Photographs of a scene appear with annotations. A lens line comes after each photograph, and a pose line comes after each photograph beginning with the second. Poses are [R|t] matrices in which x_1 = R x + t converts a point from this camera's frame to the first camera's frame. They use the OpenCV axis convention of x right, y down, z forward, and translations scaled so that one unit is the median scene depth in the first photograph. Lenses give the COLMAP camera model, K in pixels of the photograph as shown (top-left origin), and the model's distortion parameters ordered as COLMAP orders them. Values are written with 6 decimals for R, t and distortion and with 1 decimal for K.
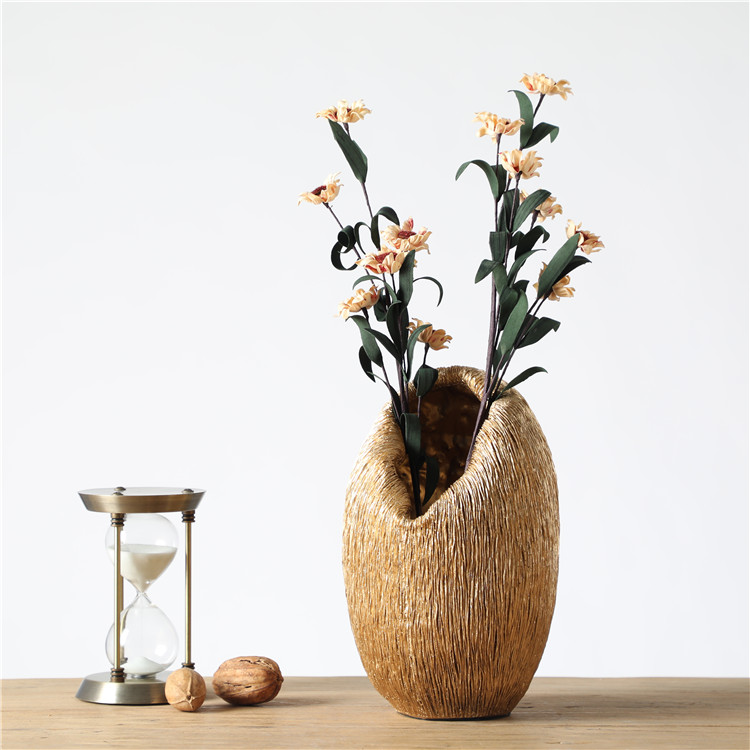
lens RADIAL K [[2484.2, 0, 375.0], [0, 2484.2, 375.0], [0, 0, 1]] dist [0.868408, 0.000000]
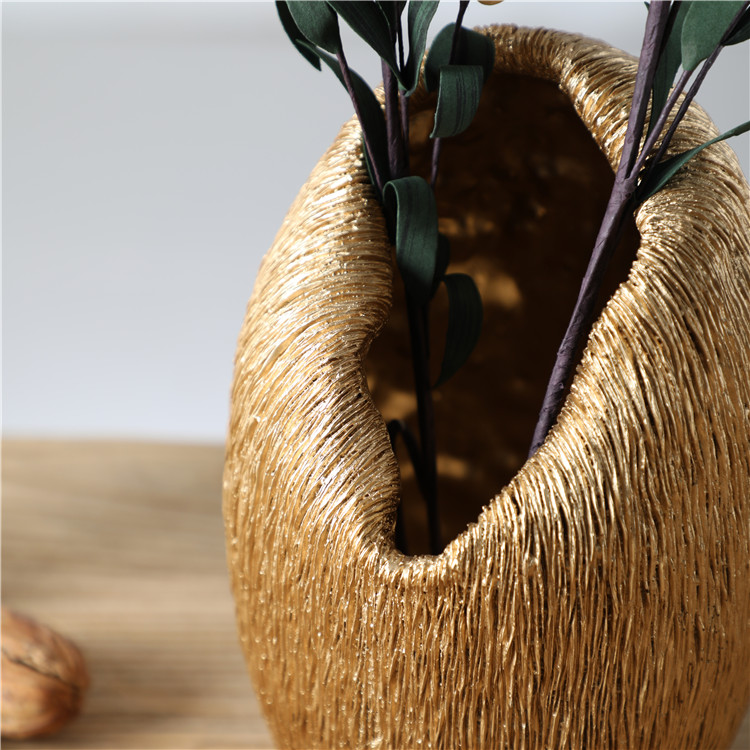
lens RADIAL K [[2484.2, 0, 374.0], [0, 2484.2, 374.8], [0, 0, 1]] dist [0.868408, 0.000000]
pose [[0.999362, 0.035694, 0.000734, 0.009807], [-0.031531, 0.872793, 0.487071, -0.142632], [0.016745, -0.486783, 0.873362, 0.689819]]
